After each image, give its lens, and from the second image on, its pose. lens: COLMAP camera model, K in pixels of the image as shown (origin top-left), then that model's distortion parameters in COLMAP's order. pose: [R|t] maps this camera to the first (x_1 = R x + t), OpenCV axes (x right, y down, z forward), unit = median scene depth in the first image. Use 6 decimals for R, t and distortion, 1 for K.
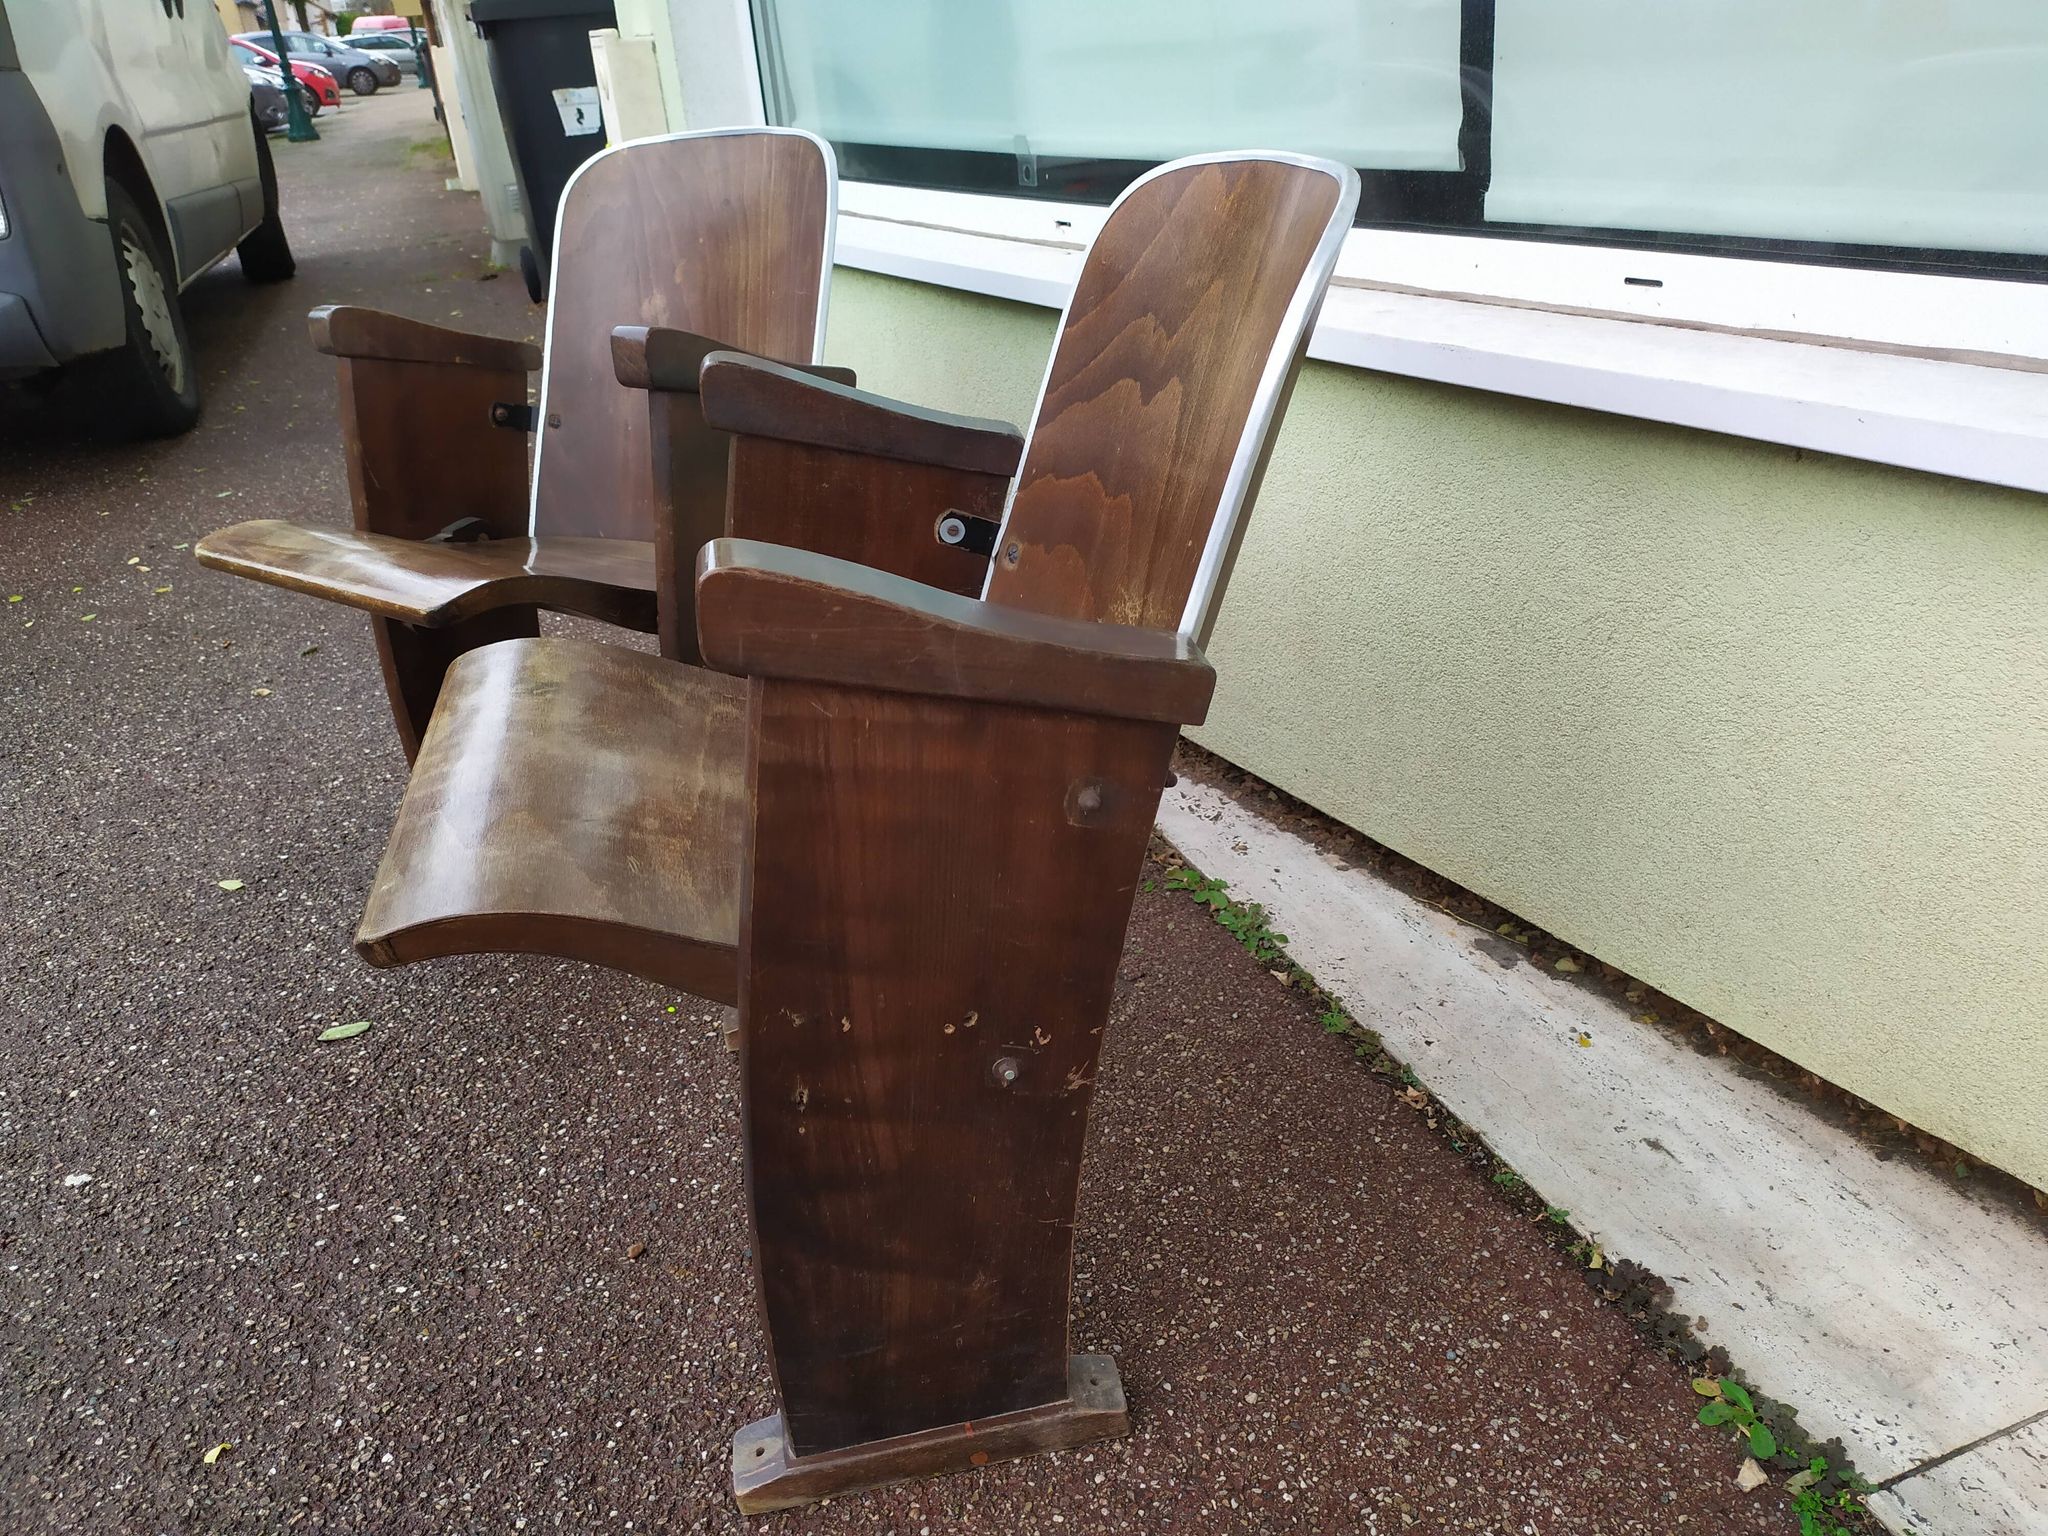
lens RADIAL K [[1545.5, 0, 1022.7], [0, 1545.5, 772.9], [0, 0, 1]] dist [0.061546, -0.062273]
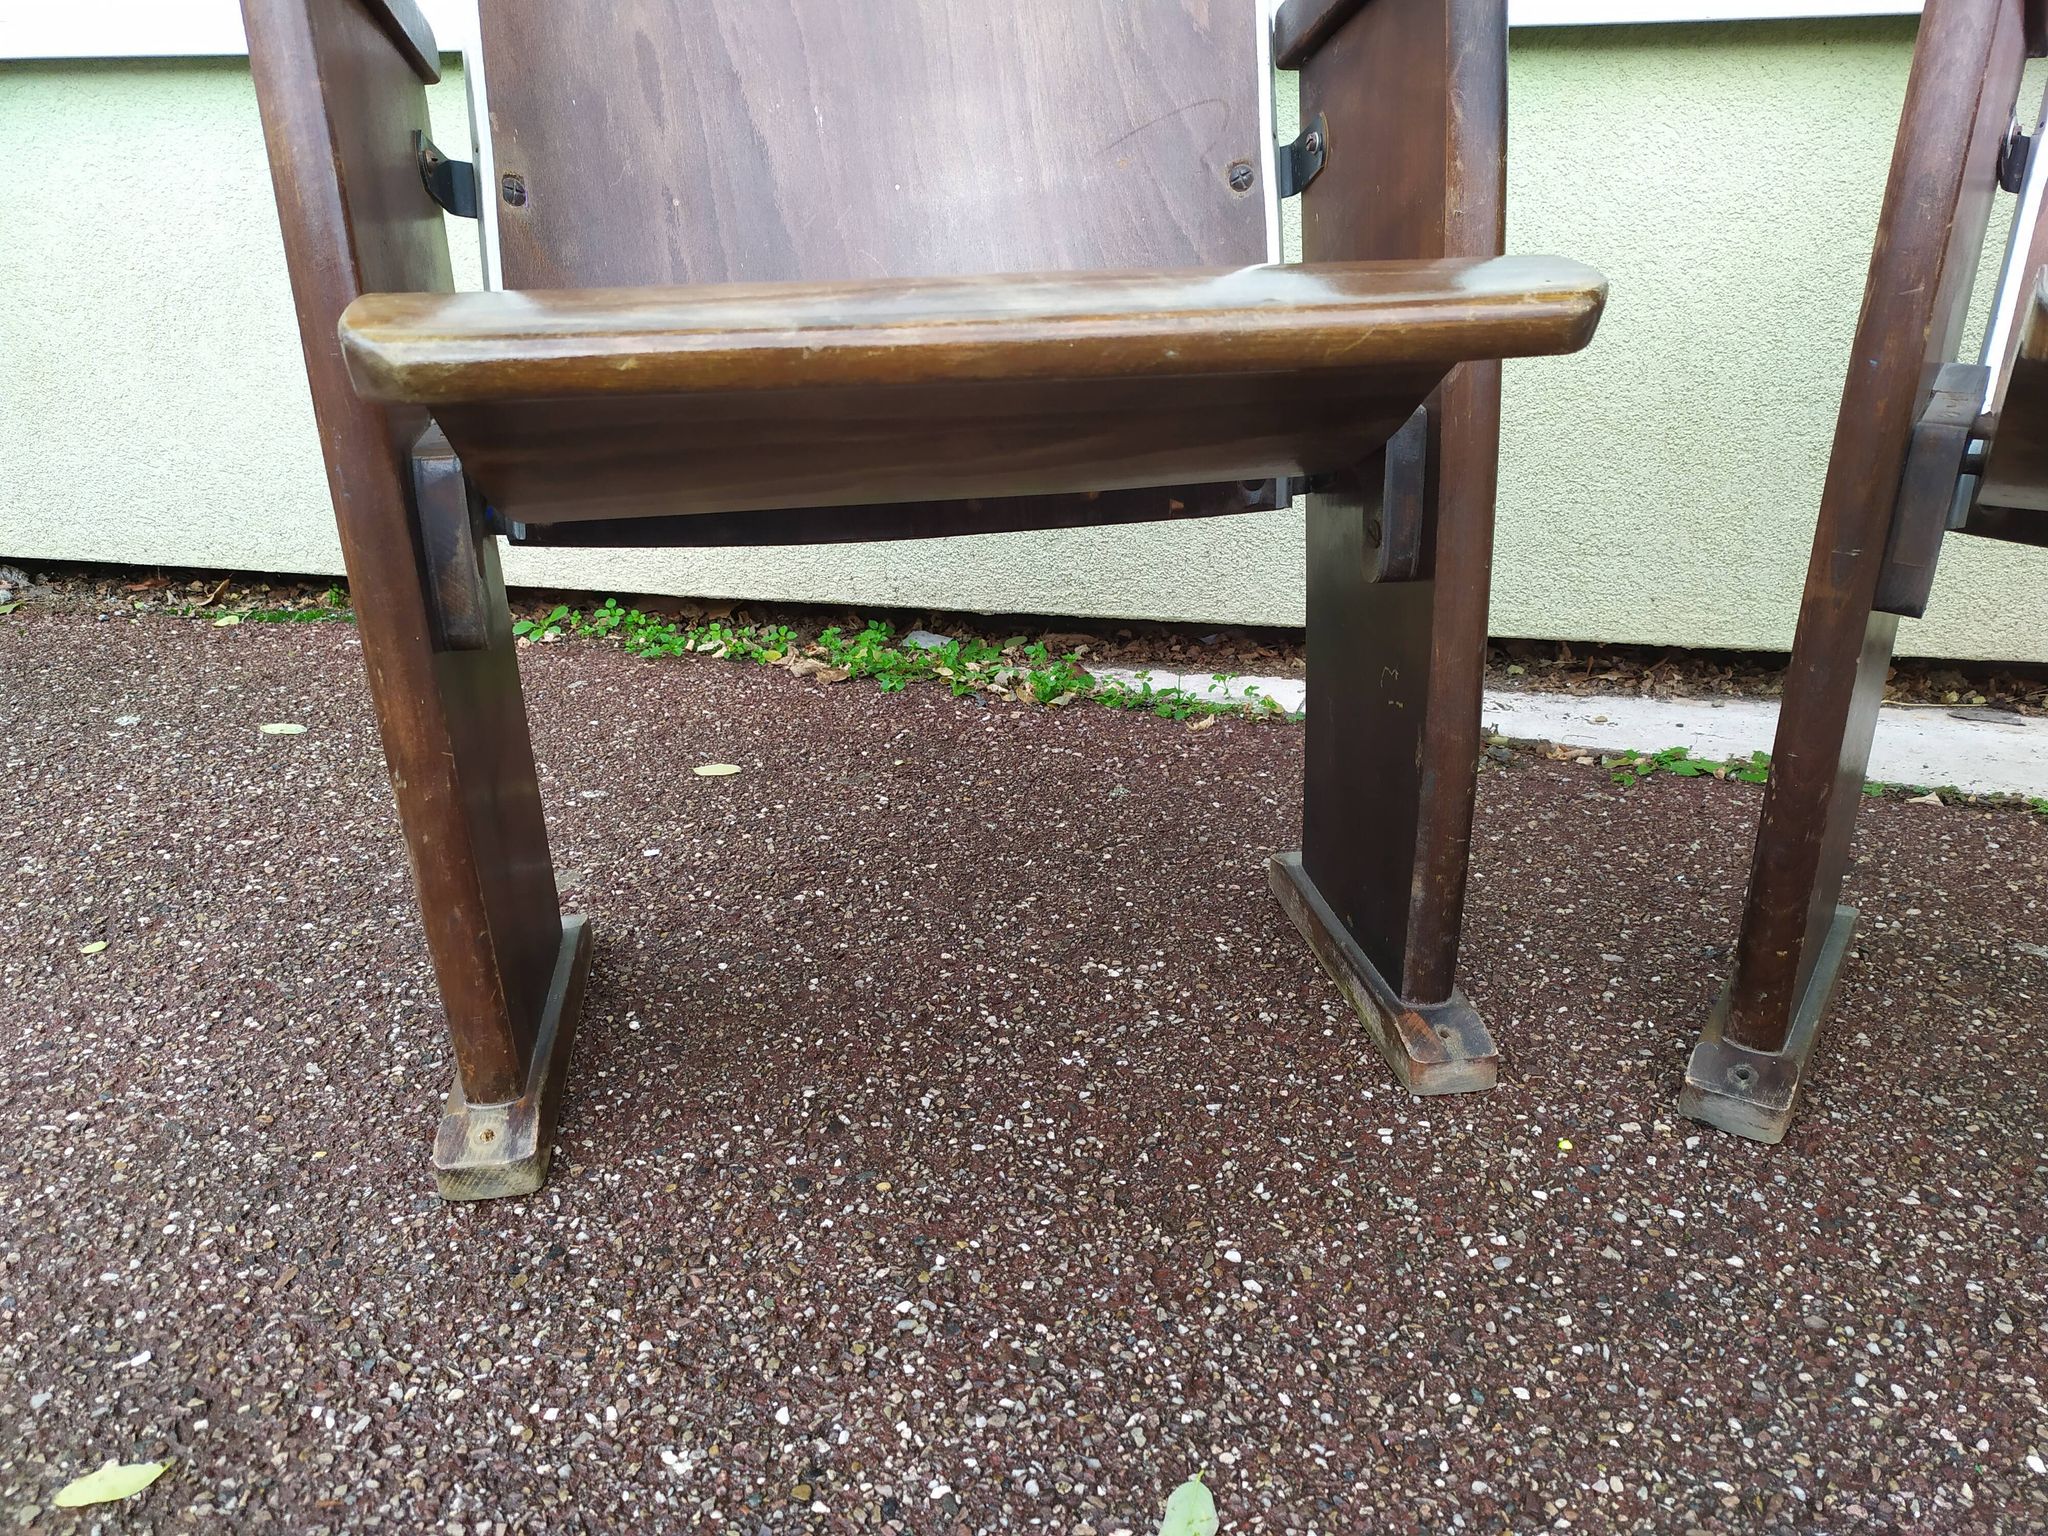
lens RADIAL K [[1545.5, 0, 1010.3], [0, 1545.5, 797.5], [0, 0, 1]] dist [0.061546, -0.062273]
pose [[0.679507, -0.230087, 0.696656, -0.762662], [0.280313, 0.958932, 0.043297, -0.039318], [-0.678008, 0.165861, 0.716097, 0.802209]]
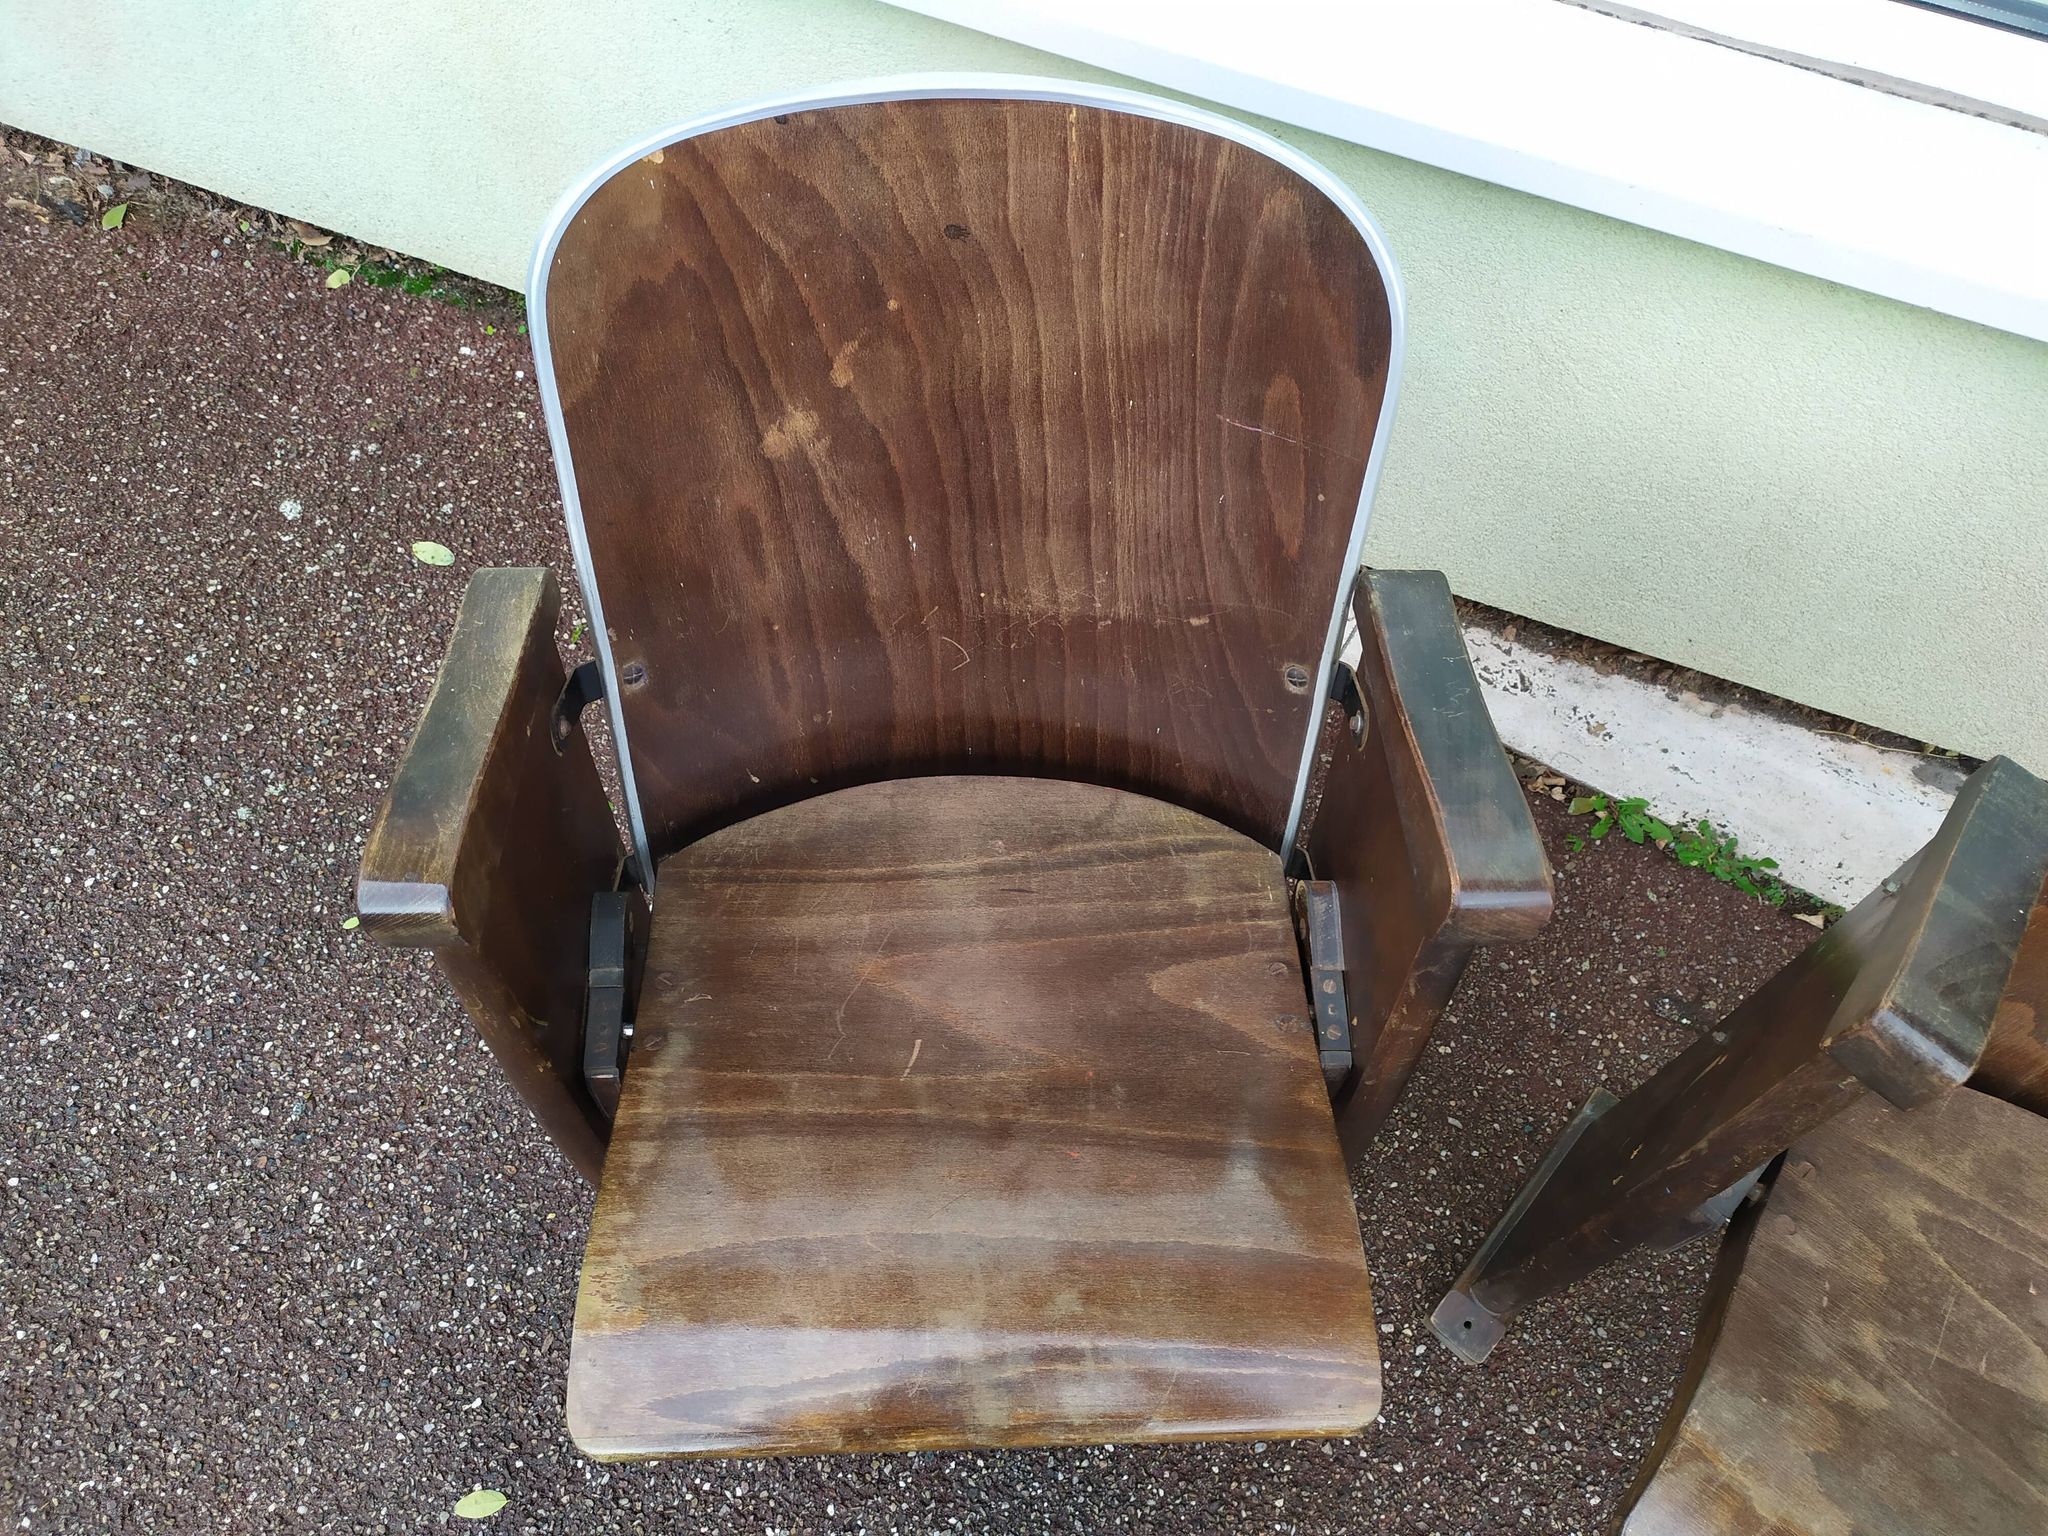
lens RADIAL K [[1573.9, 0, 1016.2], [0, 1573.9, 790.1], [0, 0, 1]] dist [0.080054, -0.090451]
pose [[0.766488, -0.526677, 0.367570, -0.561768], [0.188886, 0.731852, 0.654763, -0.705180], [-0.613856, -0.432439, 0.660438, 0.743028]]
